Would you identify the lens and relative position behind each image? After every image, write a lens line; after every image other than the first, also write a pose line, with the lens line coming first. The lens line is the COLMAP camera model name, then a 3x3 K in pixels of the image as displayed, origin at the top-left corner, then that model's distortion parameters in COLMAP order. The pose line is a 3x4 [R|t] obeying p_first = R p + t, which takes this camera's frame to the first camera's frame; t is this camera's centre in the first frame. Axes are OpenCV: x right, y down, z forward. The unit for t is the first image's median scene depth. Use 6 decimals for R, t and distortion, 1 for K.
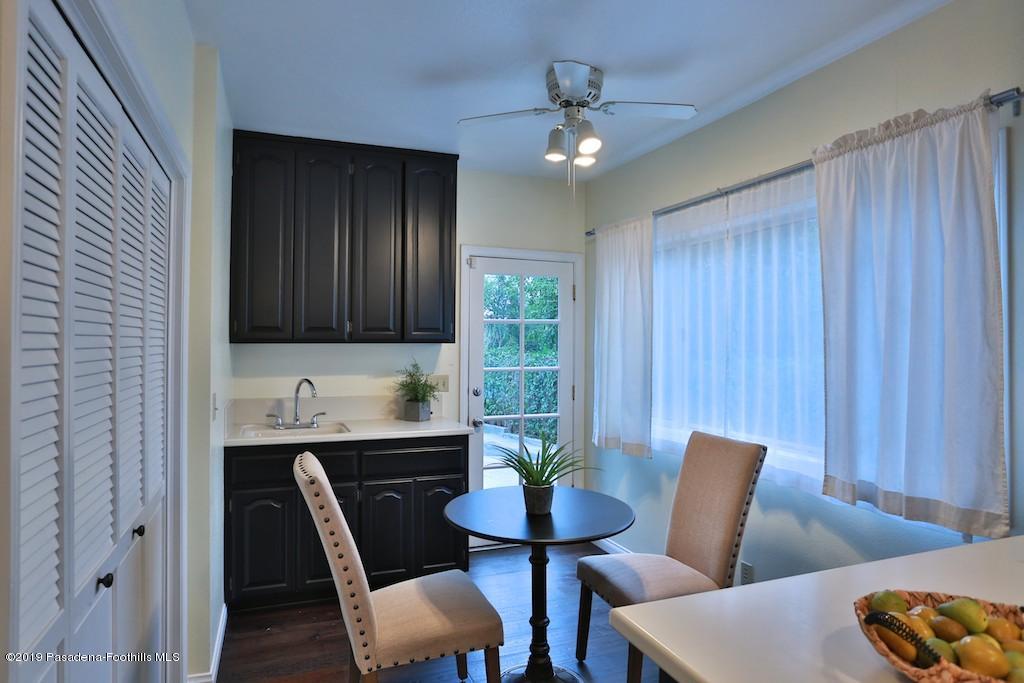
lens RADIAL K [[574.0, 0, 512.0], [0, 574.0, 341.5], [0, 0, 1]] dist [-0.039878, 0.000798]
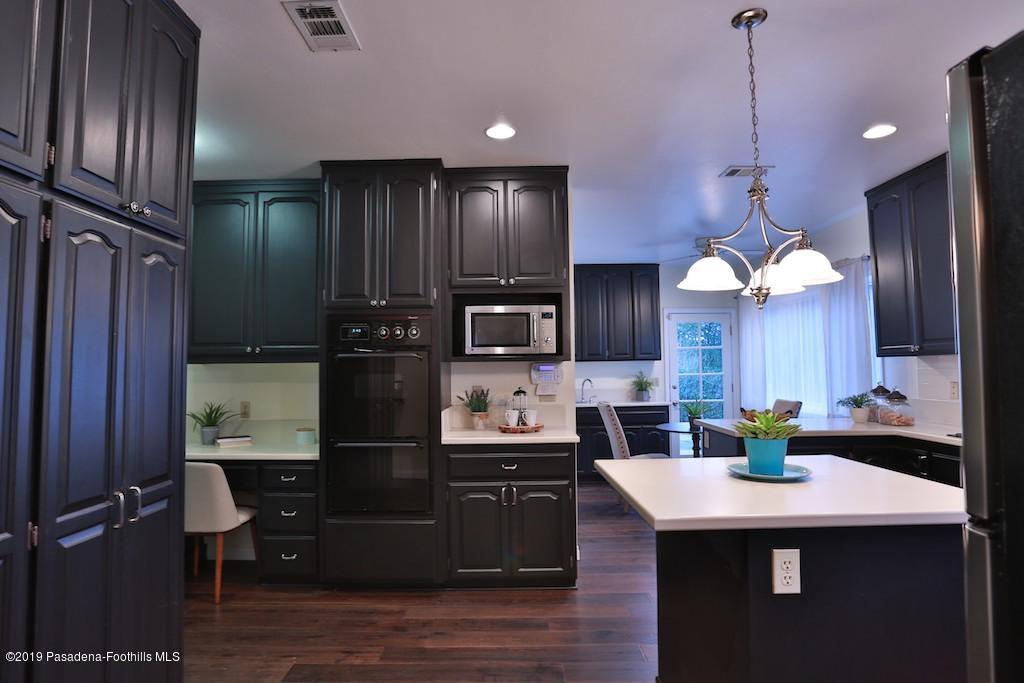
lens RADIAL K [[548.8, 0, 505.1], [0, 548.8, 337.1], [0, 0, 1]] dist [-0.066330, 0.025762]
pose [[0.921193, -0.038491, -0.387198, 0.181082], [0.018295, 0.998279, -0.055712, 0.024501], [0.388676, 0.044238, 0.920312, -1.244533]]
